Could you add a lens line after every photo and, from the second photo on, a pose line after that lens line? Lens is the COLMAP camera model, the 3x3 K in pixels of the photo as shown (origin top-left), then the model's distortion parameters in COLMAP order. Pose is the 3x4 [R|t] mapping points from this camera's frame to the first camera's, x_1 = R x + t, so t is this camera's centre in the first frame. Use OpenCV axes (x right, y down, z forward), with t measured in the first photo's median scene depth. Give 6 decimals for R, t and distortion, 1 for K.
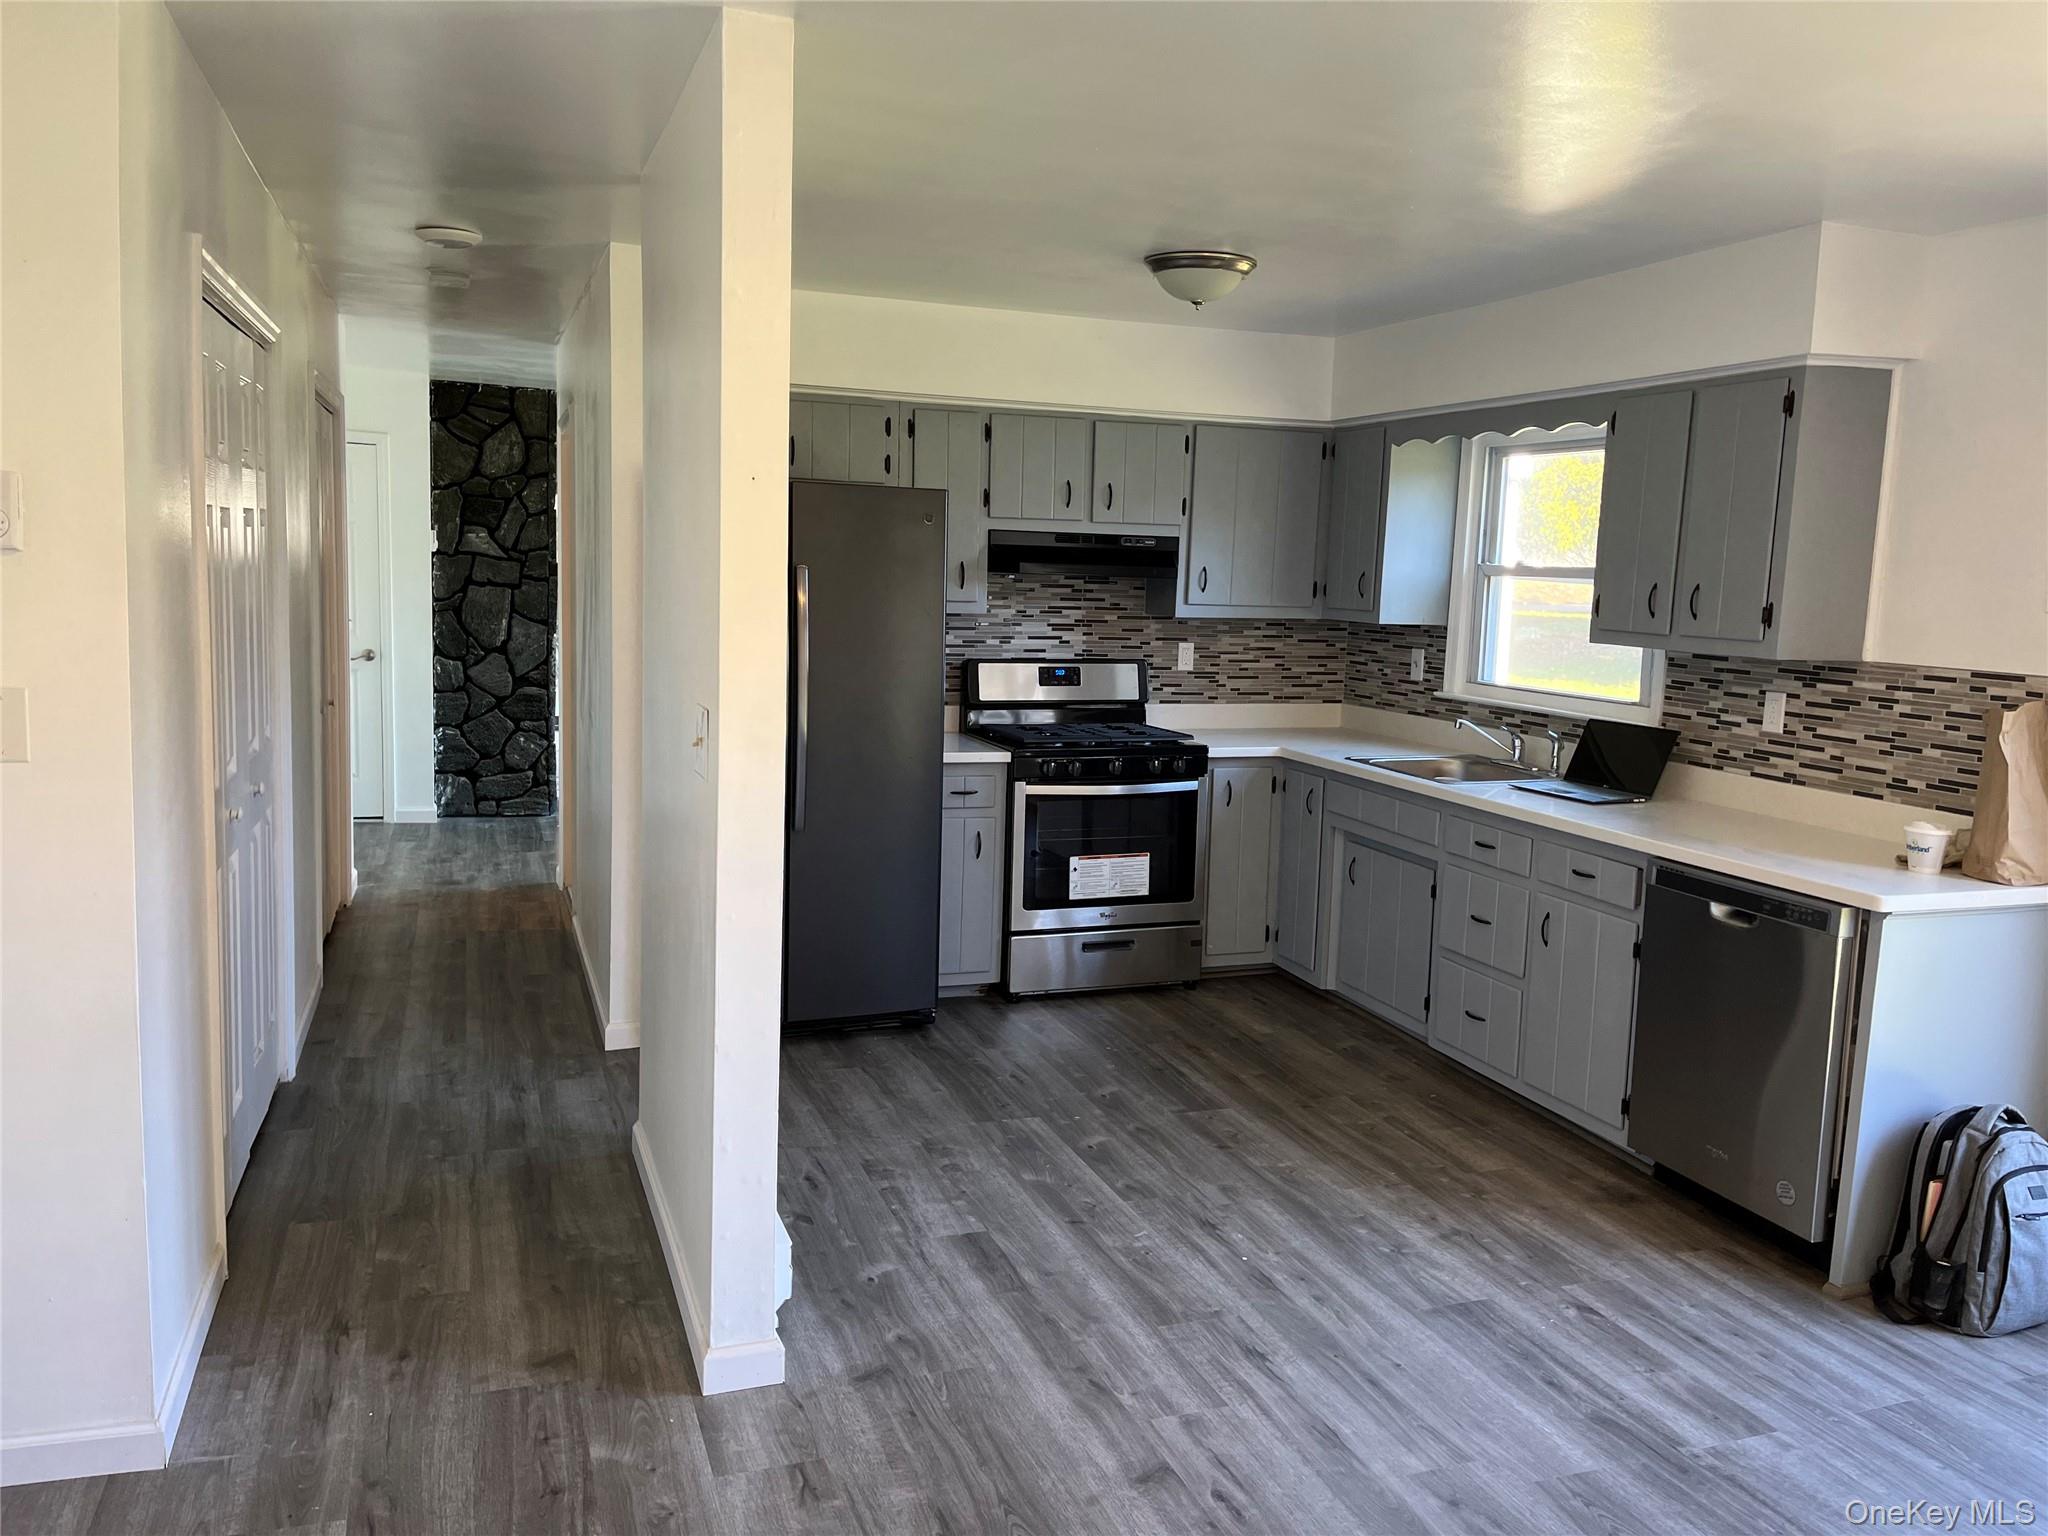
lens RADIAL K [[1534.8, 0, 1024.6], [0, 1534.8, 753.4], [0, 0, 1]] dist [0.081179, -0.099767]
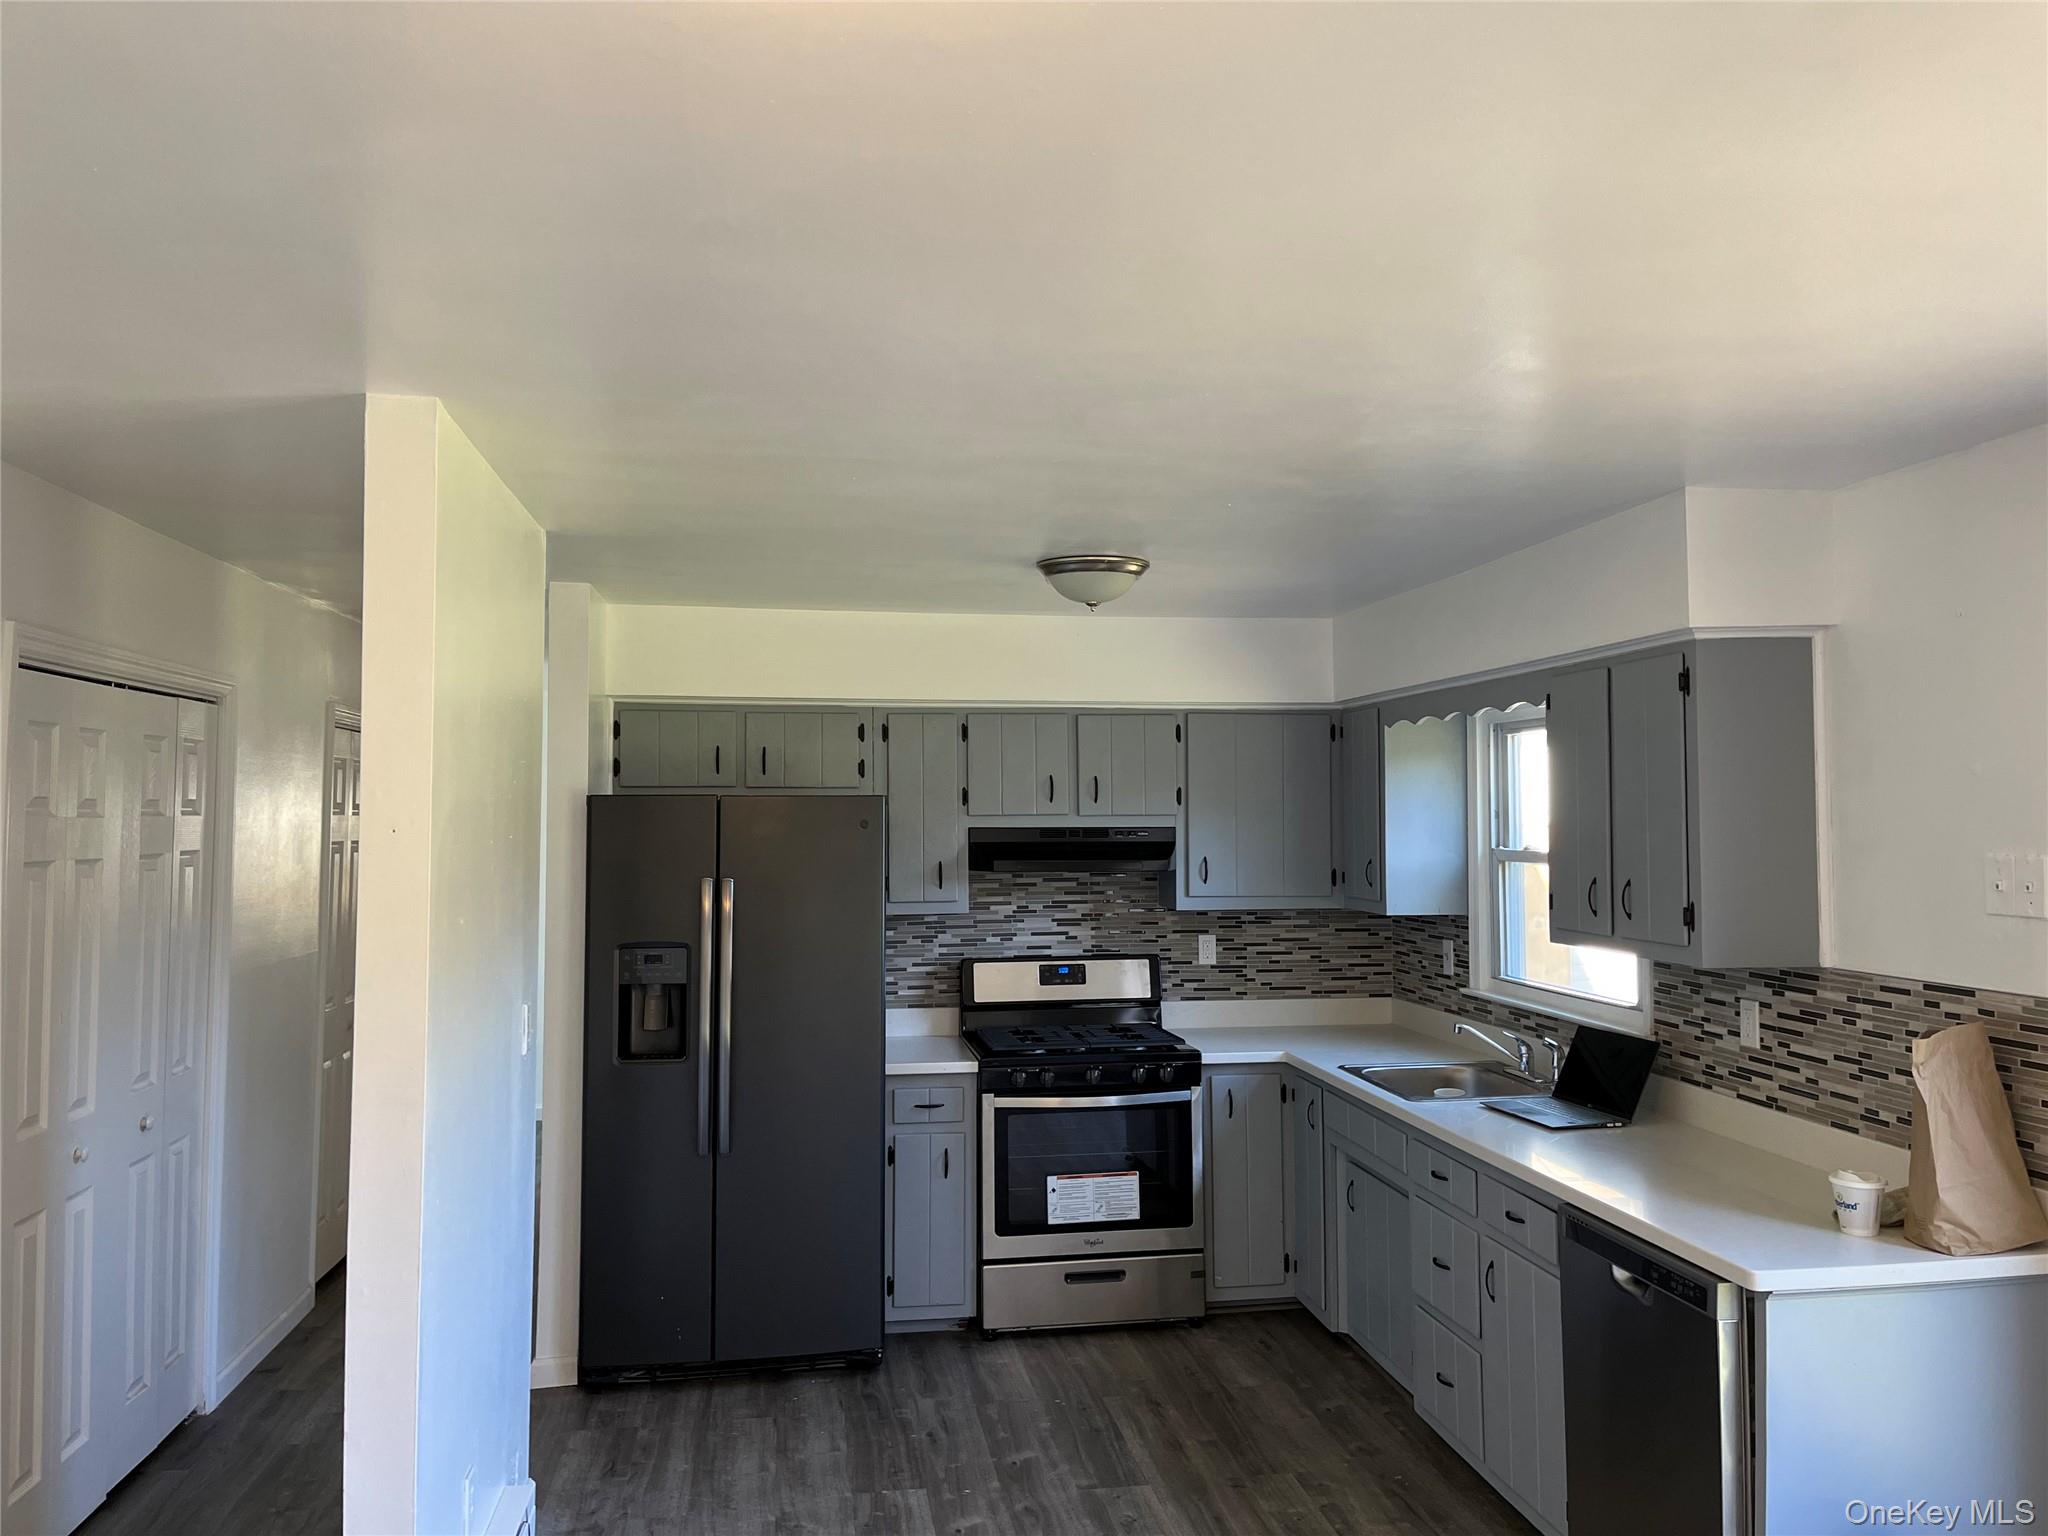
lens RADIAL K [[1534.8, 0, 1024.6], [0, 1534.8, 753.4], [0, 0, 1]] dist [0.081179, -0.099767]
pose [[0.981001, -0.044184, -0.188903, 0.234368], [0.011501, 0.985252, -0.170721, -0.028720], [0.193660, 0.165305, 0.967042, 0.056642]]
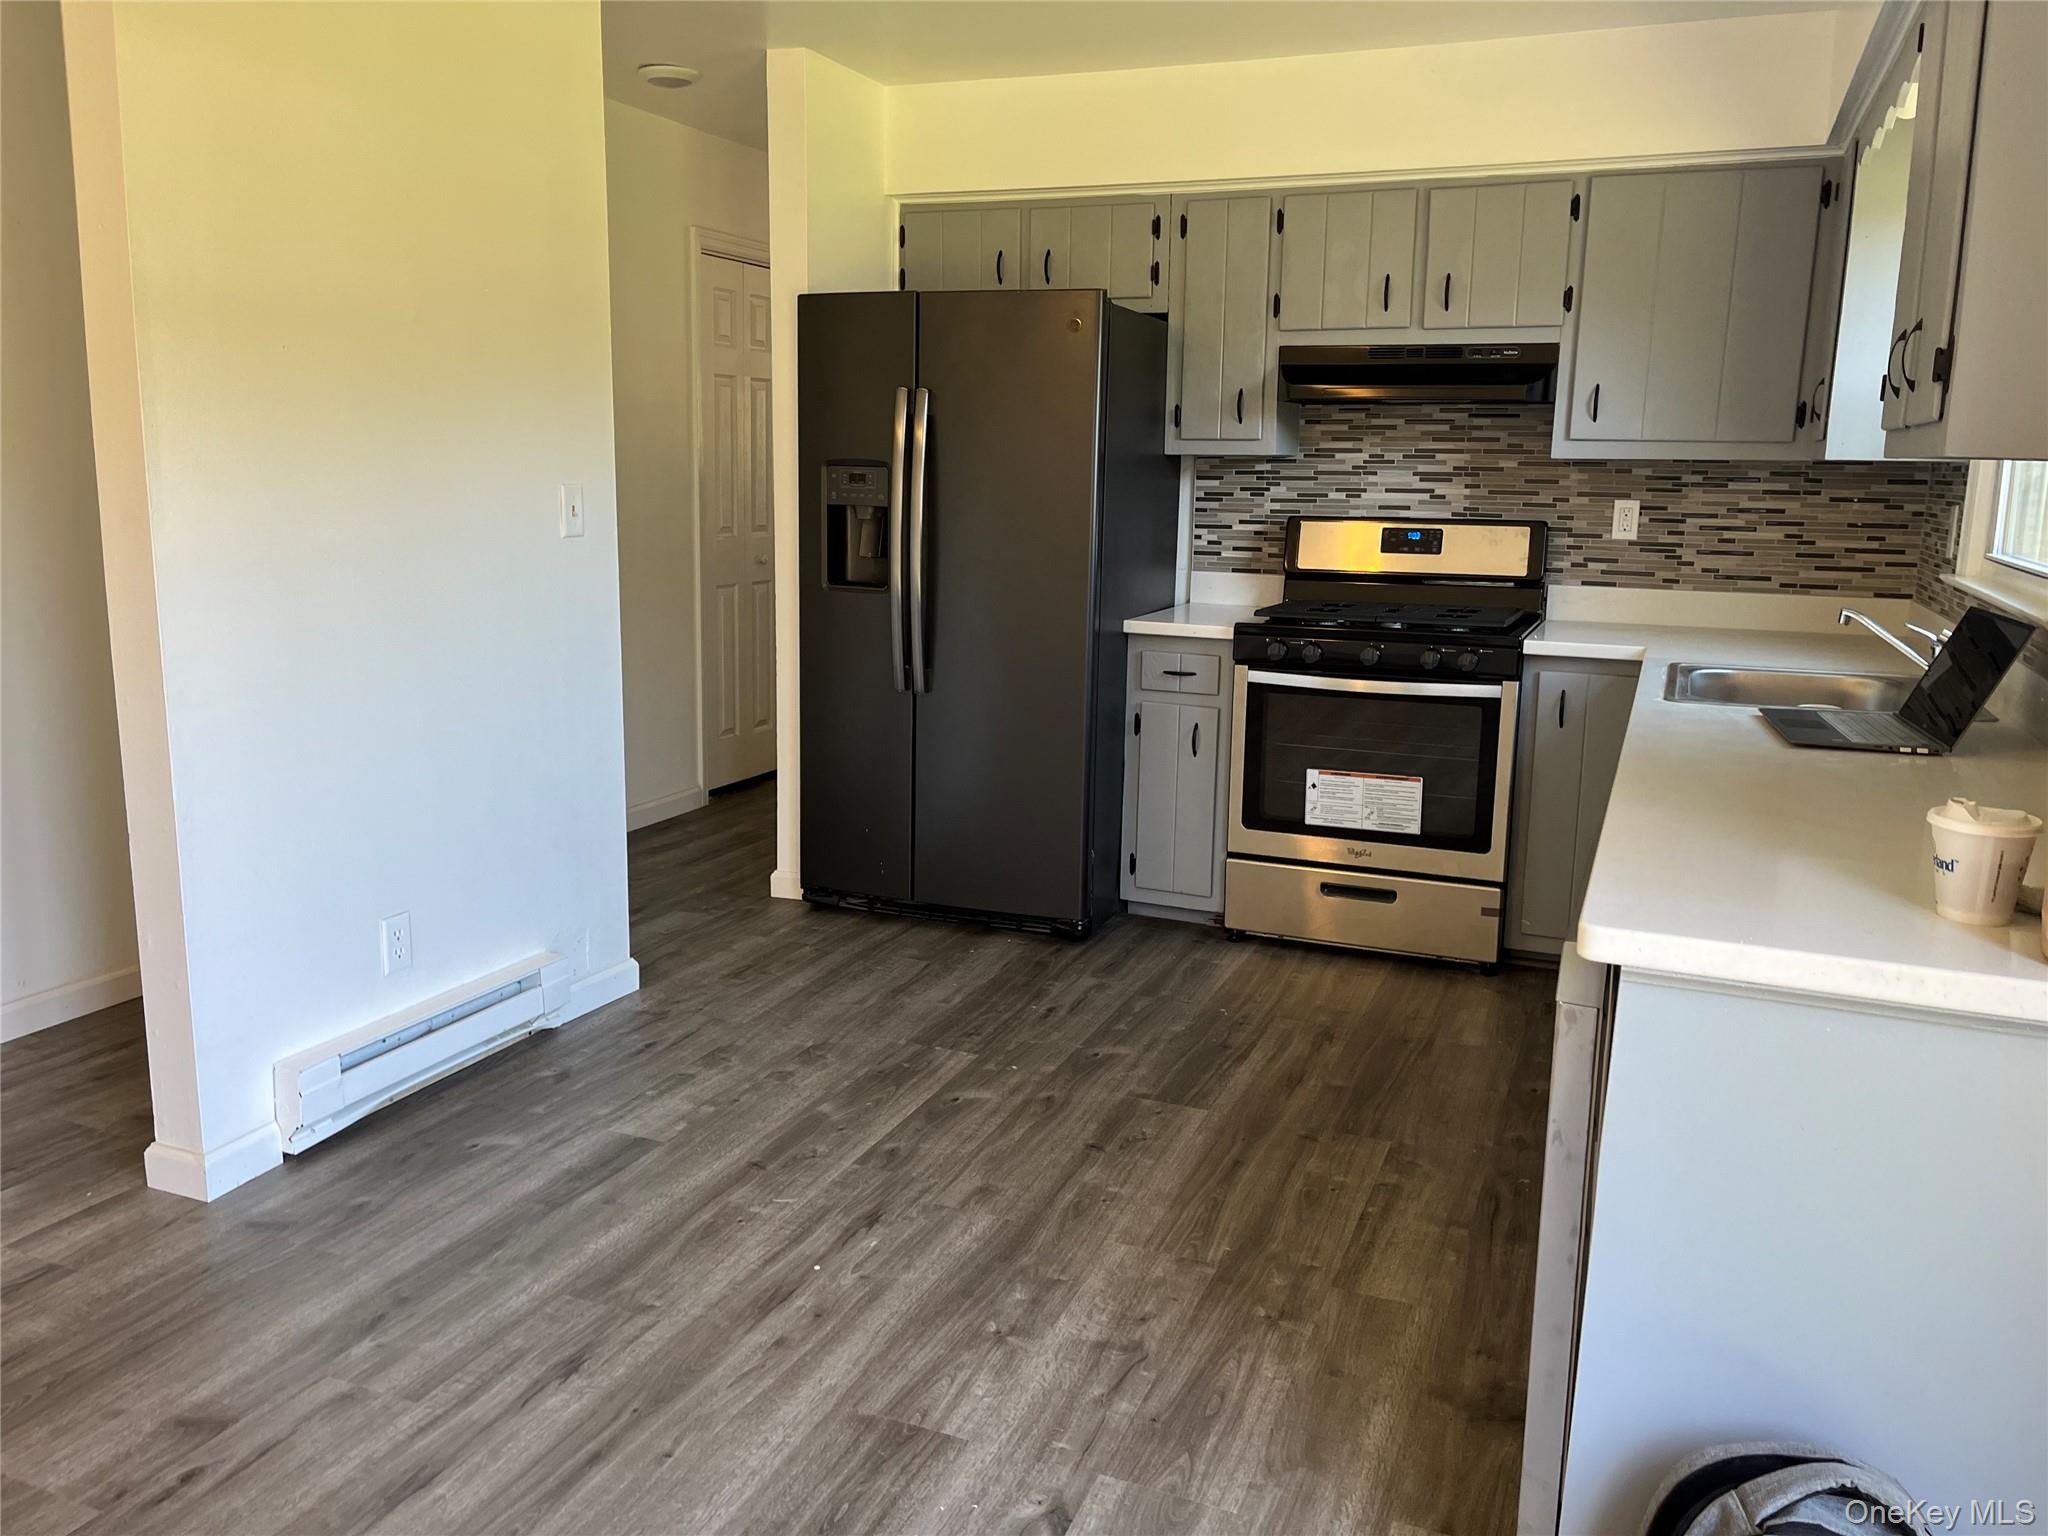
lens RADIAL K [[1533.2, 0, 1035.8], [0, 1533.2, 735.3], [0, 0, 1]] dist [0.070245, -0.085150]
pose [[0.745298, 0.100886, -0.659054, 0.499417], [-0.077010, 0.994896, 0.065208, 0.012834], [0.662269, 0.002154, 0.749263, 0.379118]]
